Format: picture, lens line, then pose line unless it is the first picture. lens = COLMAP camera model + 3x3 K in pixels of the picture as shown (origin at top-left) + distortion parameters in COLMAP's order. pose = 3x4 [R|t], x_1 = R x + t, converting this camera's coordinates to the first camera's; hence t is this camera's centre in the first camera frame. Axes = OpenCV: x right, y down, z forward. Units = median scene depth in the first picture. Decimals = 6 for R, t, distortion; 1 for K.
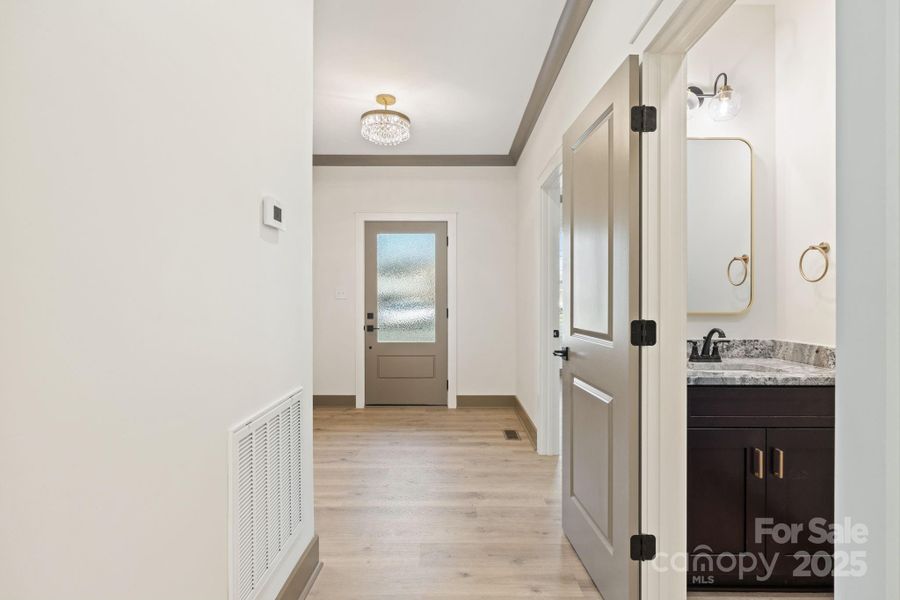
lens RADIAL K [[540.4, 0, 450.0], [0, 540.4, 300.0], [0, 0, 1]] dist [-0.003174, -0.000219]
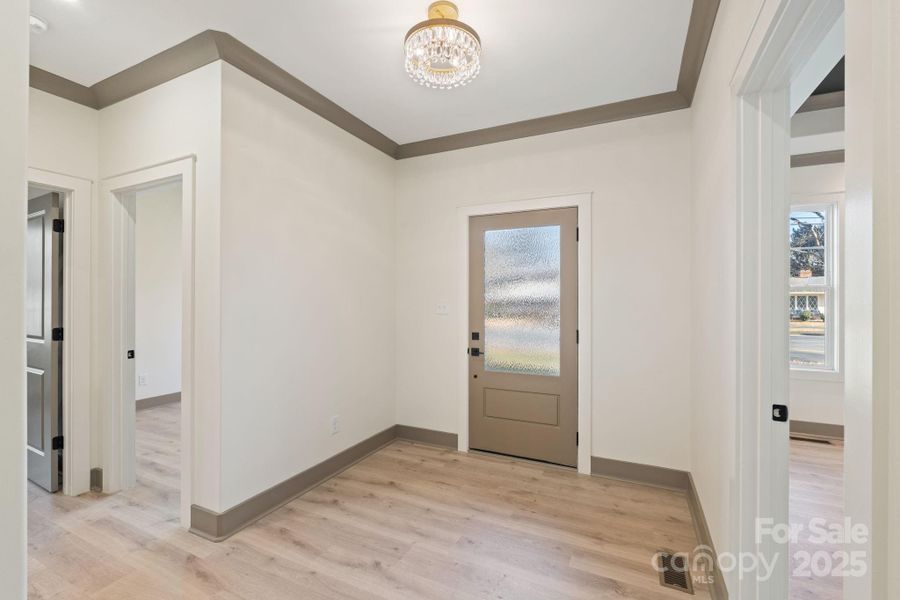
lens RADIAL K [[393.2, 0, 449.9], [0, 393.2, 297.0], [0, 0, 1]] dist [-0.009615, 0.000015]
pose [[0.892144, 0.000271, -0.451751, 0.078405], [0.000358, 0.999999, 0.001307, -0.028324], [0.451751, -0.001328, 0.892143, 0.473291]]
